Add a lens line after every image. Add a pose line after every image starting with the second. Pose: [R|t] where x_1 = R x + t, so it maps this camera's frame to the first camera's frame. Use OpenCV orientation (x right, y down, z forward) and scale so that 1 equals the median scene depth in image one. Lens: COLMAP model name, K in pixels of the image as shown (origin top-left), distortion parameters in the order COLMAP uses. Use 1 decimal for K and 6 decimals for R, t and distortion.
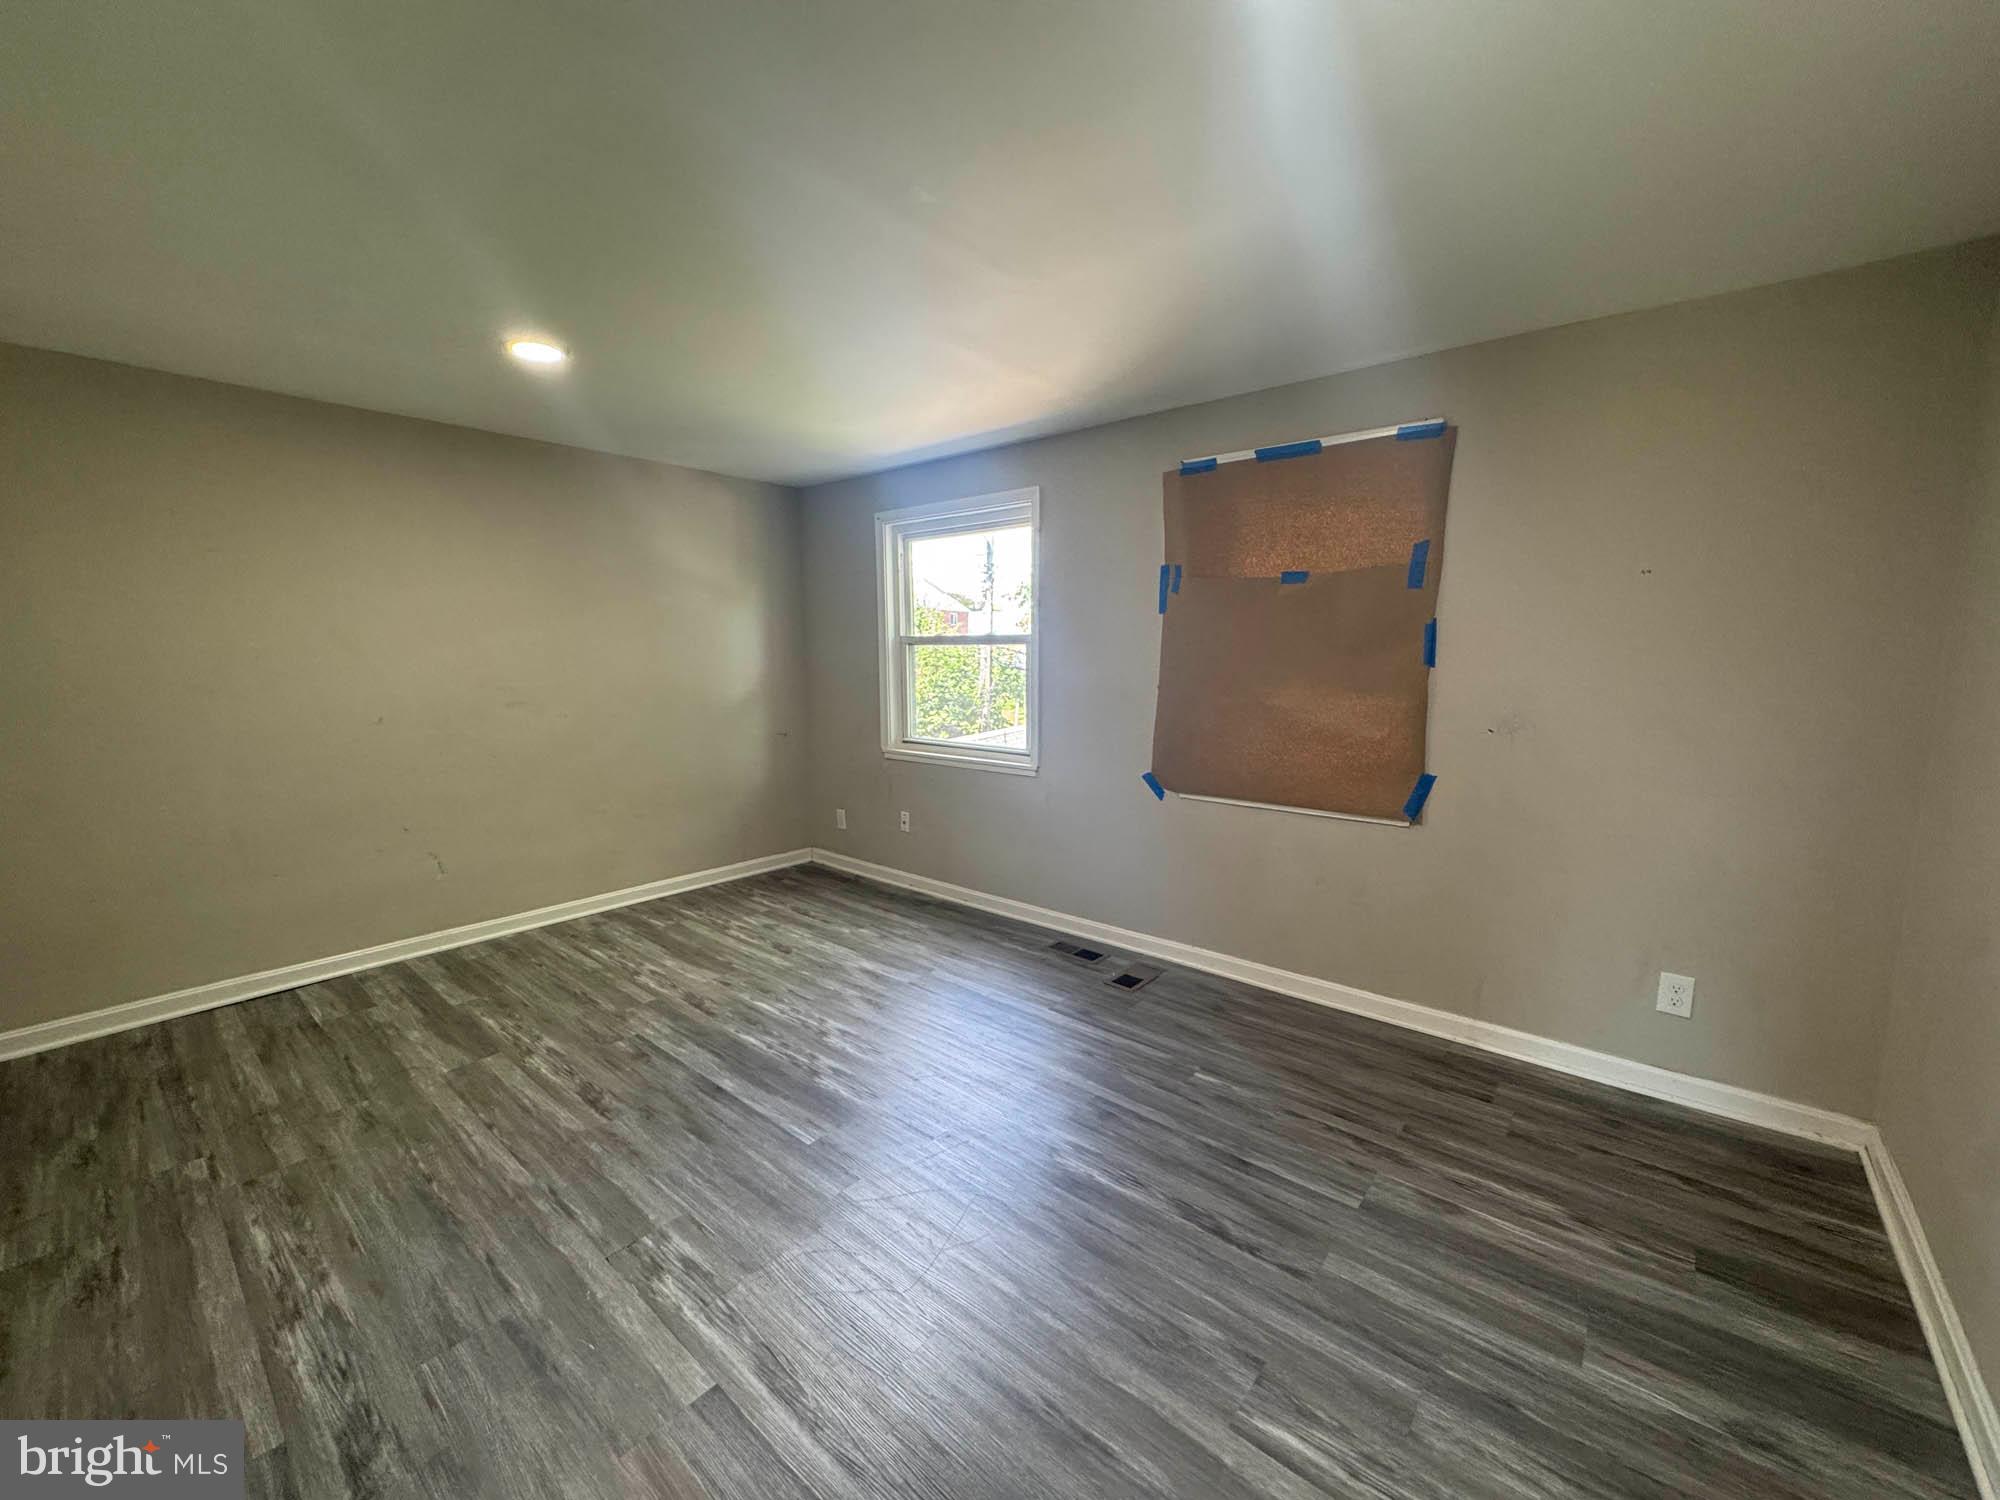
lens RADIAL K [[796.9, 0, 1003.5], [0, 796.9, 752.8], [0, 0, 1]] dist [-0.003650, 0.000492]
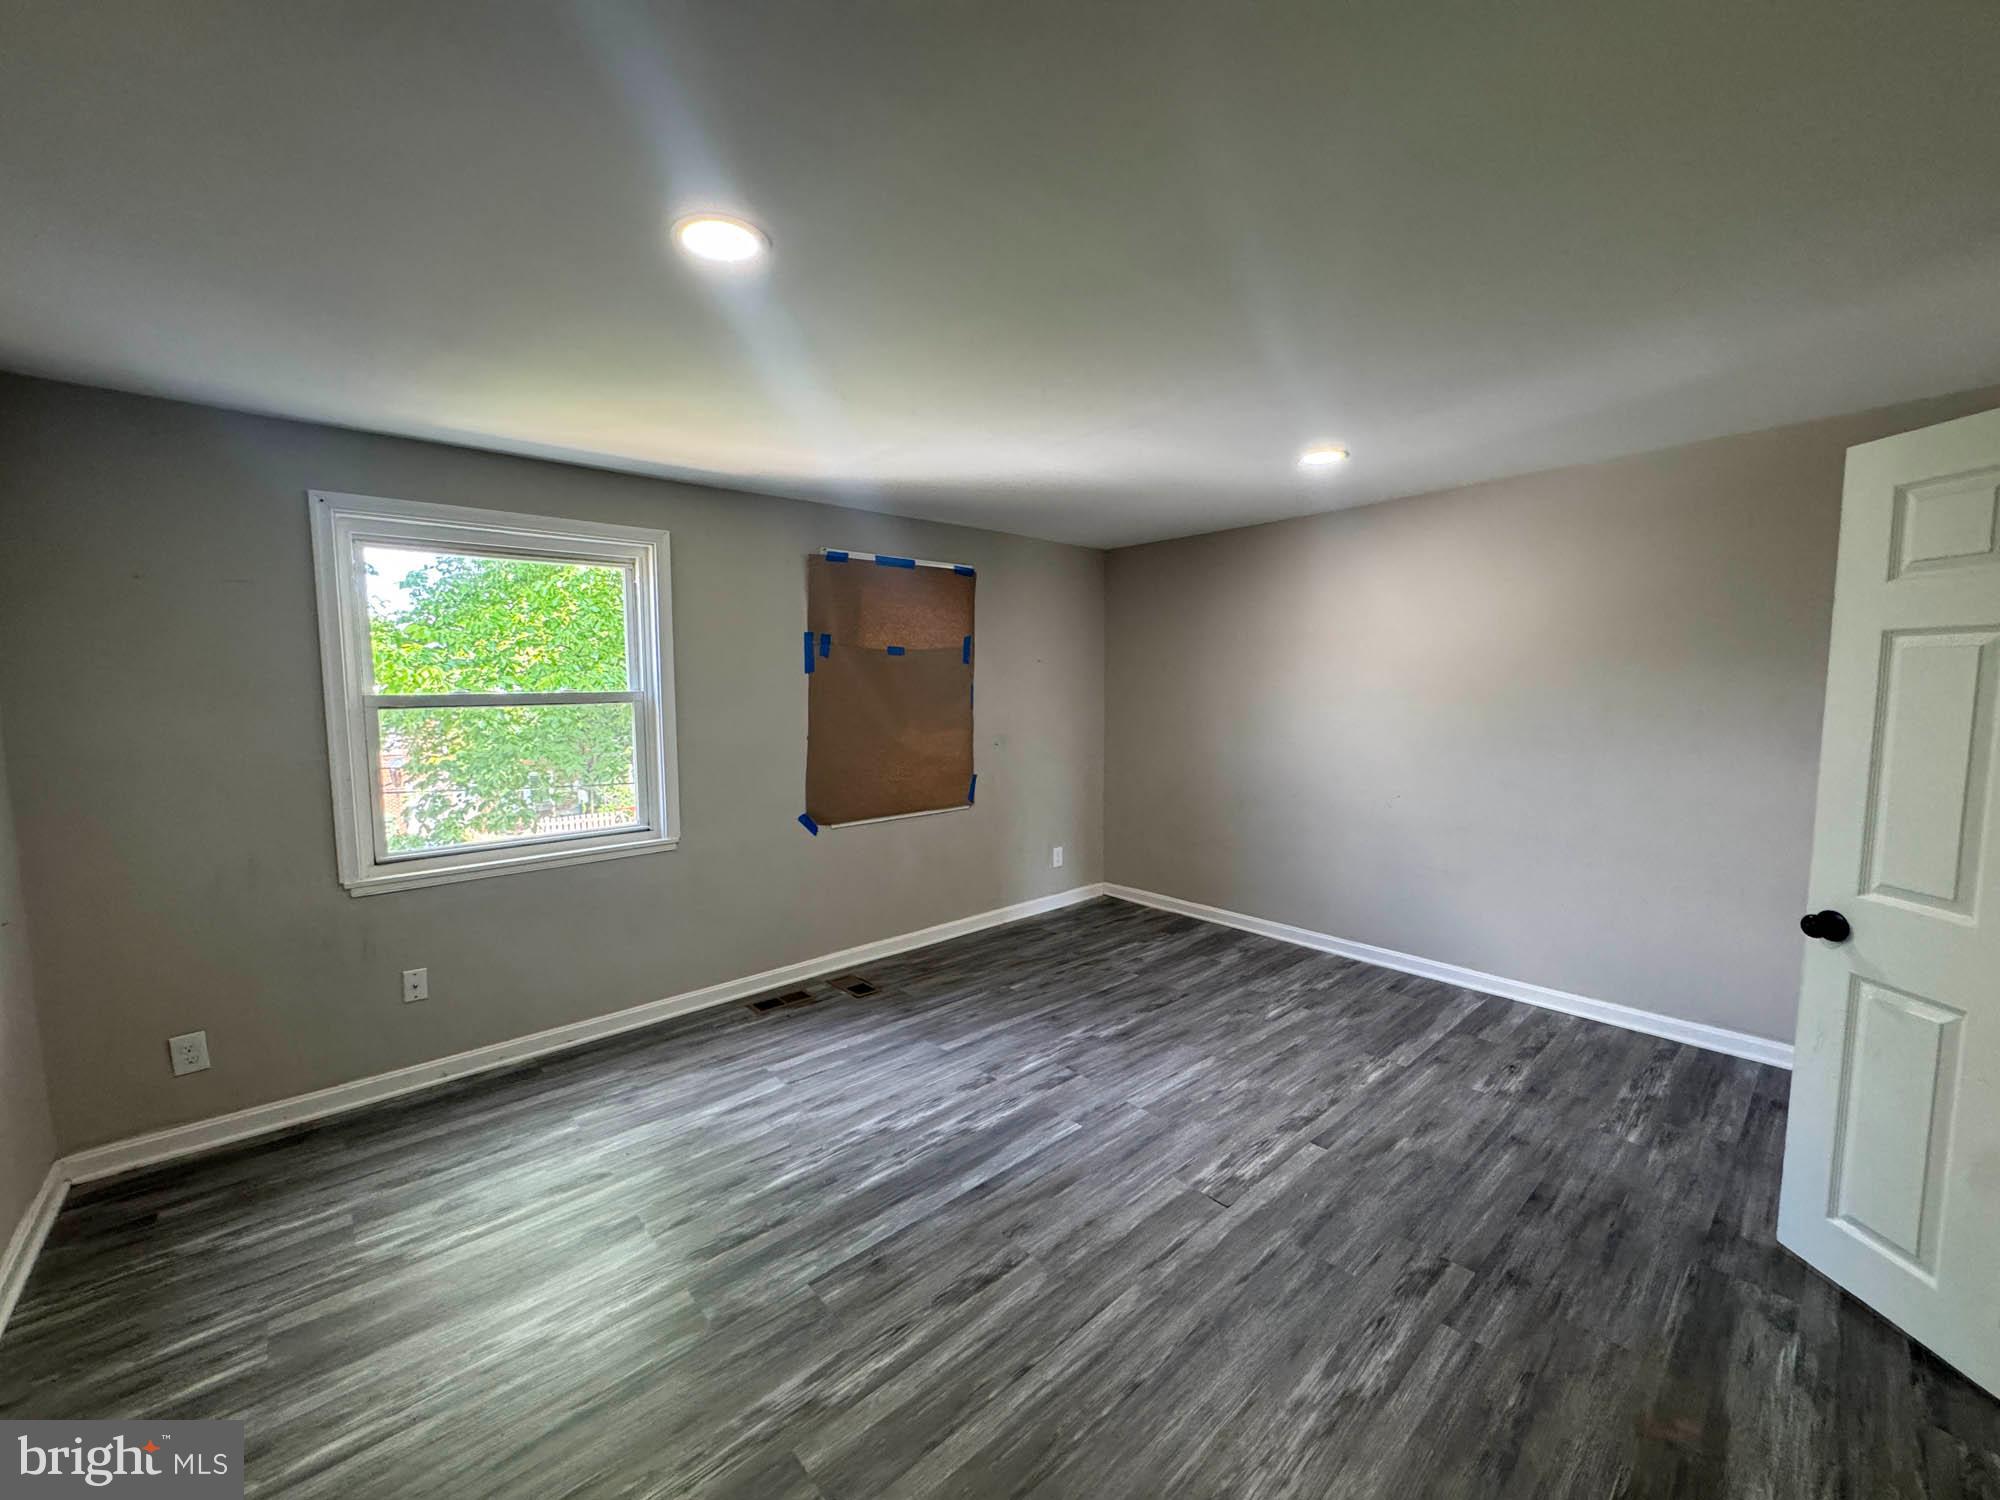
lens RADIAL K [[796.9, 0, 1000.6], [0, 796.9, 751.1], [0, 0, 1]] dist [-0.003650, 0.000492]
pose [[0.131561, -0.085525, 0.987612, -1.230516], [0.137601, 0.988202, 0.067246, -0.139461], [-0.981712, 0.127050, 0.141777, 0.782317]]
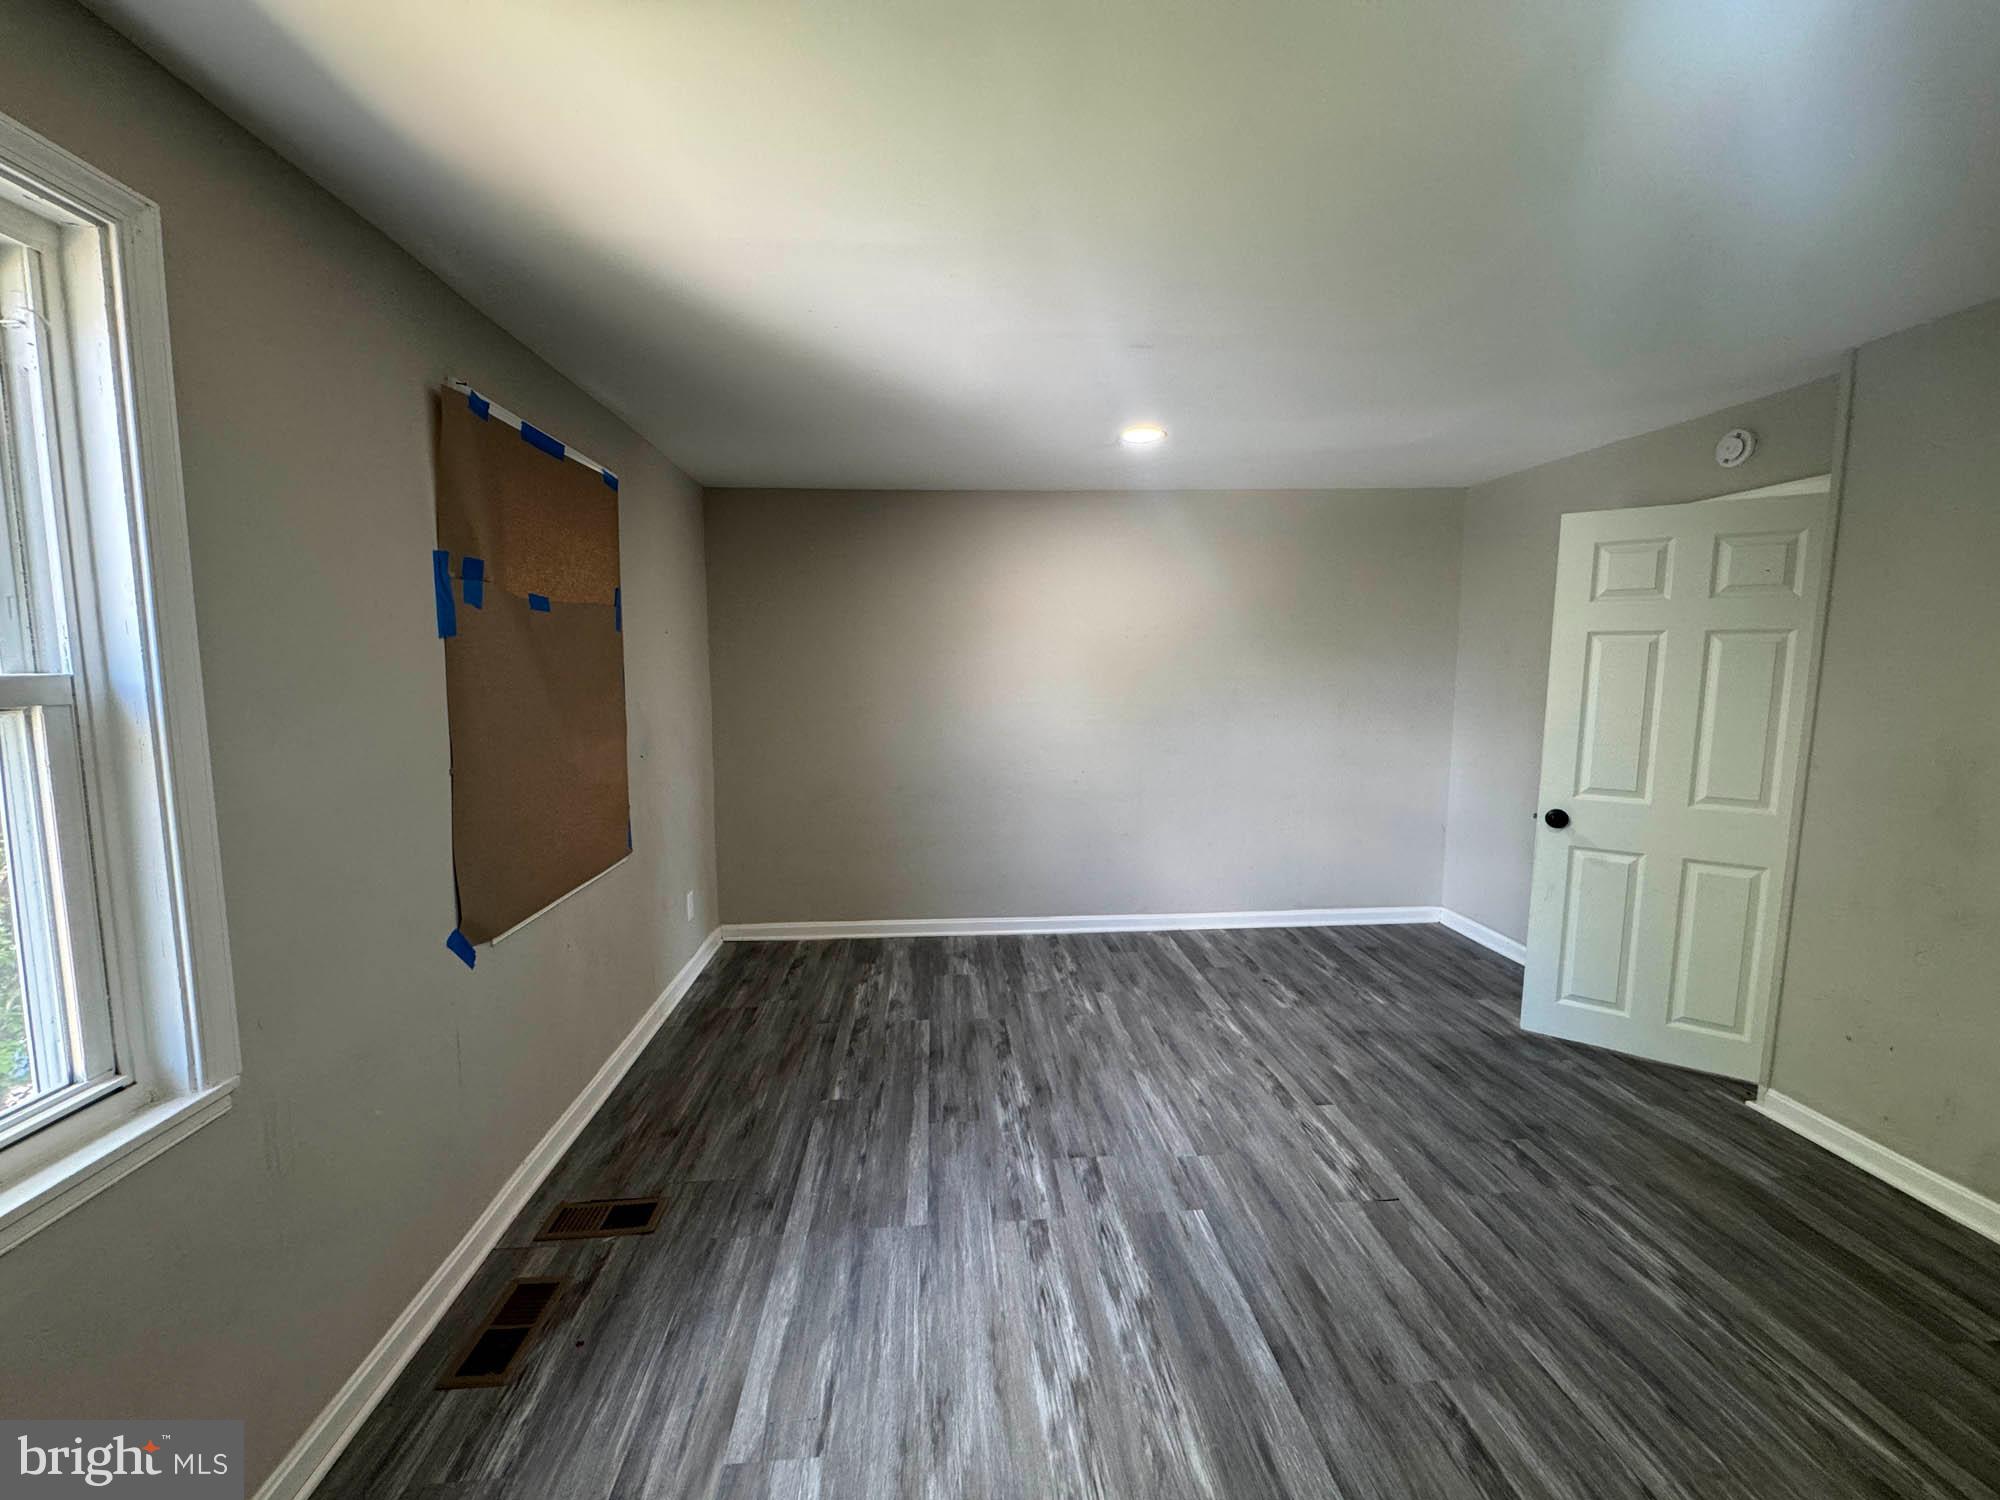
lens RADIAL K [[796.9, 0, 1004.4], [0, 796.9, 750.4], [0, 0, 1]] dist [-0.003650, 0.000492]
pose [[-0.709692, -0.072647, 0.700756, -0.628702], [0.095034, 0.975707, 0.197396, -0.230938], [-0.698073, 0.206686, -0.685547, 1.518817]]
